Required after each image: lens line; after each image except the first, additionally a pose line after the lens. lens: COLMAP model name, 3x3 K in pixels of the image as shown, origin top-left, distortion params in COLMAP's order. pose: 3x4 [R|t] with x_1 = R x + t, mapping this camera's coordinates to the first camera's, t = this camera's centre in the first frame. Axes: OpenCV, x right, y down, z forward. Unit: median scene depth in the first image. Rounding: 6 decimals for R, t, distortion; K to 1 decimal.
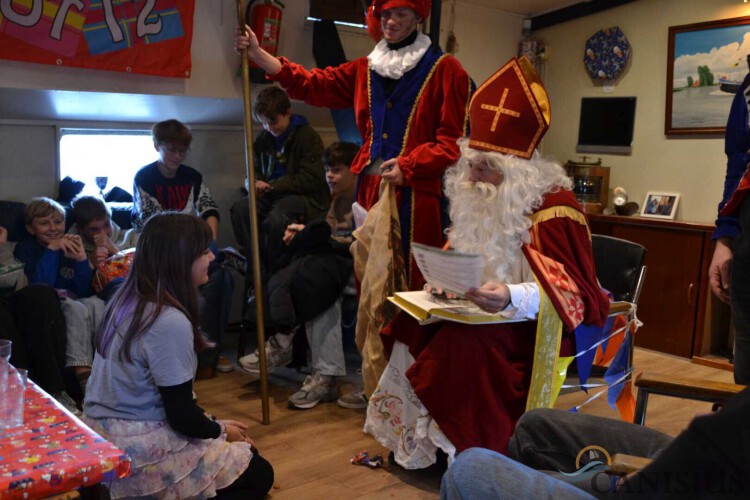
lens RADIAL K [[742.6, 0, 373.8], [0, 742.6, 242.6], [0, 0, 1]] dist [-0.014985, 0.019543]
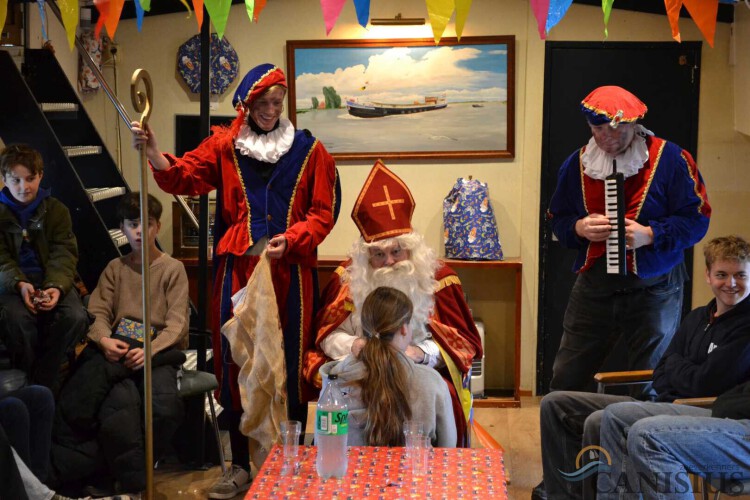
lens RADIAL K [[1534.5, 0, 375.9], [0, 1534.5, 256.6], [0, 0, 1]] dist [0.312945, 0.406070]
pose [[0.694248, -0.112947, 0.710818, -1.008371], [0.109608, 0.992682, 0.050682, -0.134892], [-0.711341, 0.042725, 0.701548, -0.419587]]
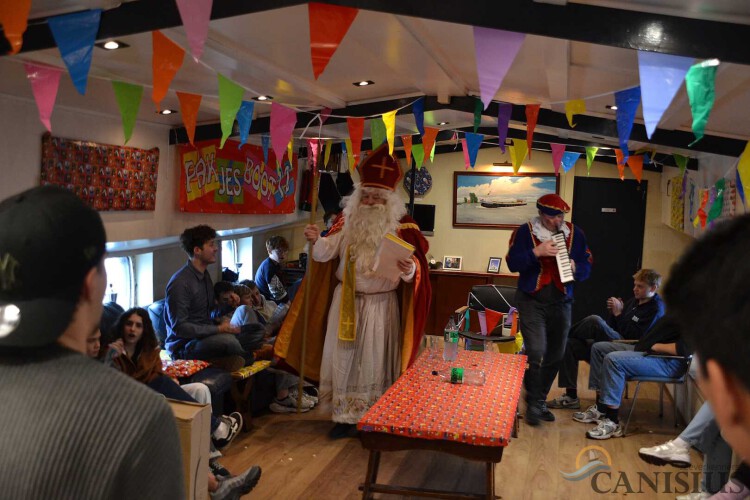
lens RADIAL K [[835.7, 0, 388.7], [0, 835.7, 251.9], [0, 0, 1]] dist [-0.018800, -0.007789]
pose [[0.801044, -0.046974, 0.596760, -1.218196], [0.060720, 0.998151, -0.002936, -0.098310], [-0.595518, 0.038587, 0.802415, -0.745075]]
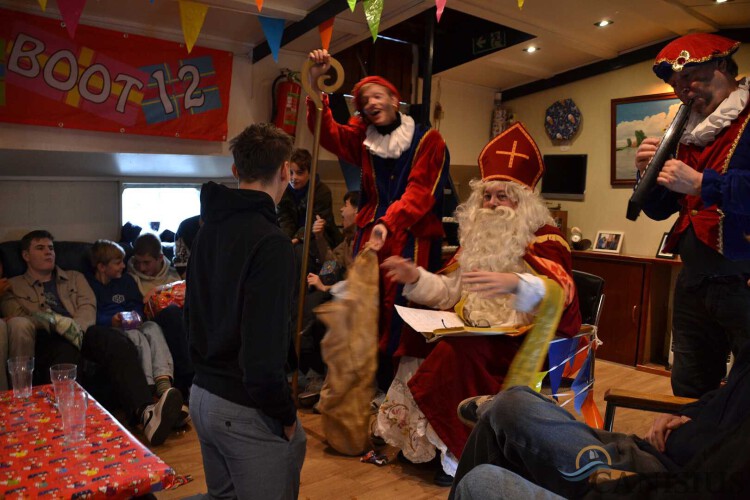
lens RADIAL K [[596.8, 0, 371.4], [0, 596.8, 250.2], [0, 0, 1]] dist [-0.120901, 0.057484]
pose [[0.999976, -0.006141, -0.003120, -0.005805], [0.006032, 0.999414, -0.033695, -0.006980], [0.003326, 0.033676, 0.999427, 0.029252]]
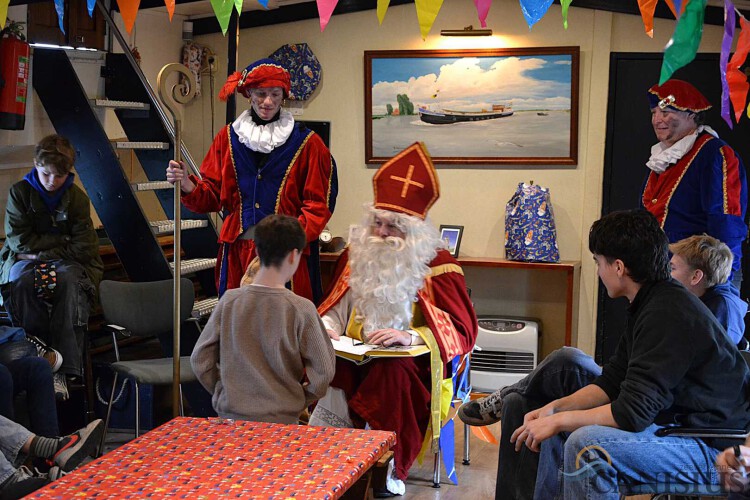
lens RADIAL K [[1471.7, 0, 374.2], [0, 1471.7, 250.9], [0, 0, 1]] dist [0.266307, 0.129063]
pose [[0.817589, -0.068580, 0.571703, -0.795731], [0.080060, 0.996777, 0.005077, -0.052415], [-0.570209, 0.041620, 0.820445, -0.630217]]
